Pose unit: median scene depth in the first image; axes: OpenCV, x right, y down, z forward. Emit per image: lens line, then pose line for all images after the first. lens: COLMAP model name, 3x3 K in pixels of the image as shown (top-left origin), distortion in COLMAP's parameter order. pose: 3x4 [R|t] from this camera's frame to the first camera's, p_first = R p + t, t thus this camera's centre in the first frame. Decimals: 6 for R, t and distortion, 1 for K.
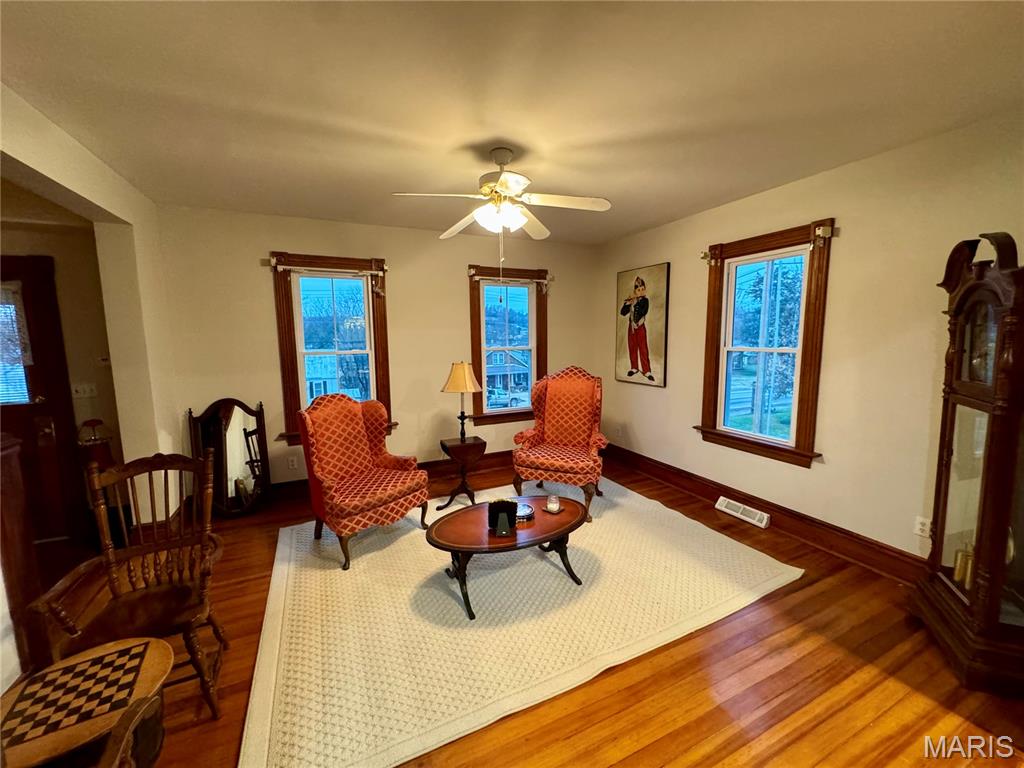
lens RADIAL K [[410.8, 0, 510.1], [0, 410.8, 384.5], [0, 0, 1]] dist [-0.000412, 0.000122]
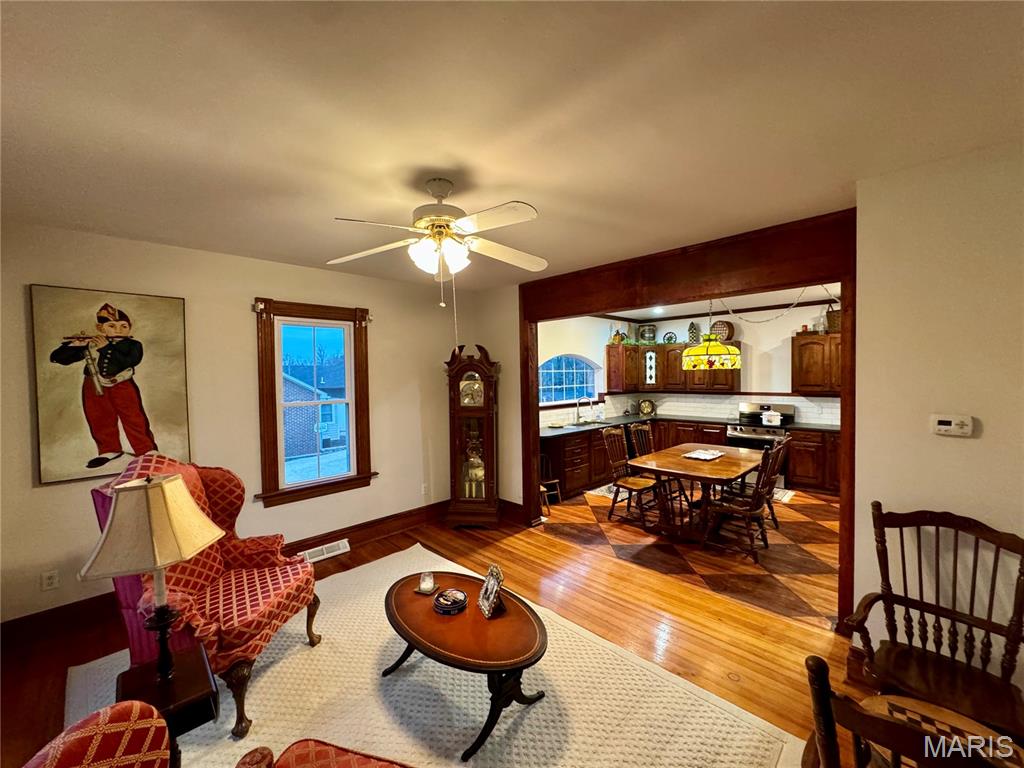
lens RADIAL K [[410.8, 0, 510.1], [0, 410.8, 384.5], [0, 0, 1]] dist [-0.000412, 0.000122]
pose [[-0.338903, -0.004564, 0.940810, -0.619047], [0.135107, 0.989387, 0.053469, -0.119125], [-0.931070, 0.145231, -0.334690, 0.845164]]
